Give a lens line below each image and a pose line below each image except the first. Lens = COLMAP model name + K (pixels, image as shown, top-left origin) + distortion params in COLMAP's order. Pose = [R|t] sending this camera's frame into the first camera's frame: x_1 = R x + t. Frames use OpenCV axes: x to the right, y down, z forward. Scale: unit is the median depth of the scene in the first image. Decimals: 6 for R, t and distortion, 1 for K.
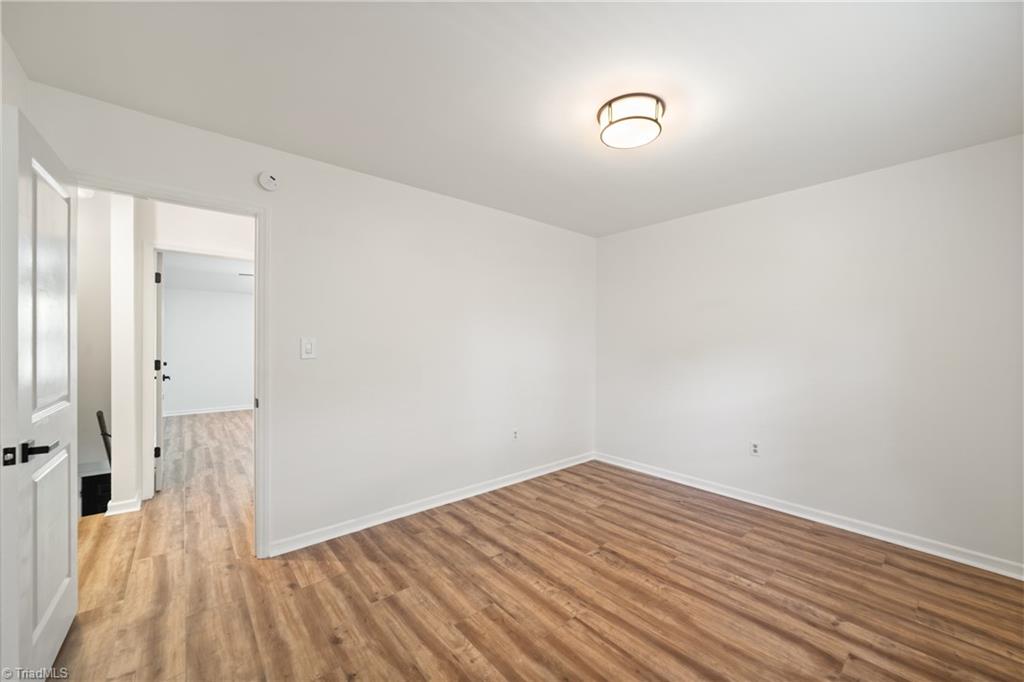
lens RADIAL K [[395.2, 0, 520.8], [0, 395.2, 341.0], [0, 0, 1]] dist [-0.019787, 0.005545]
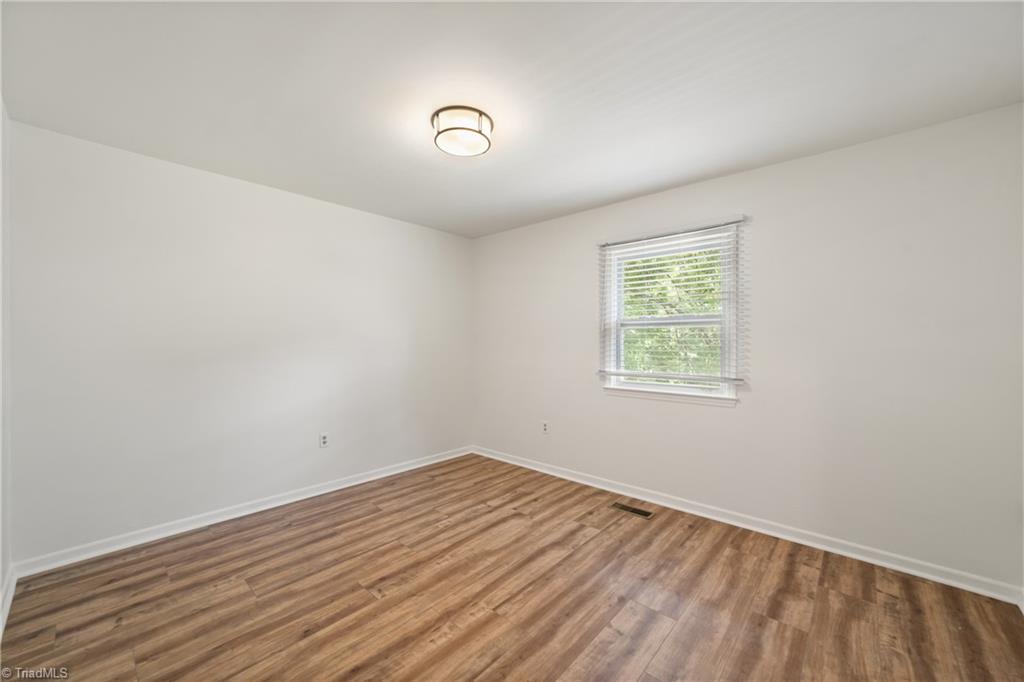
lens RADIAL K [[395.2, 0, 520.8], [0, 395.2, 341.0], [0, 0, 1]] dist [-0.019787, 0.005545]
pose [[-0.137595, -0.003216, 0.990483, -0.654465], [-0.005076, 0.999984, 0.002541, 0.006221], [-0.990476, -0.004678, -0.137609, 0.803931]]
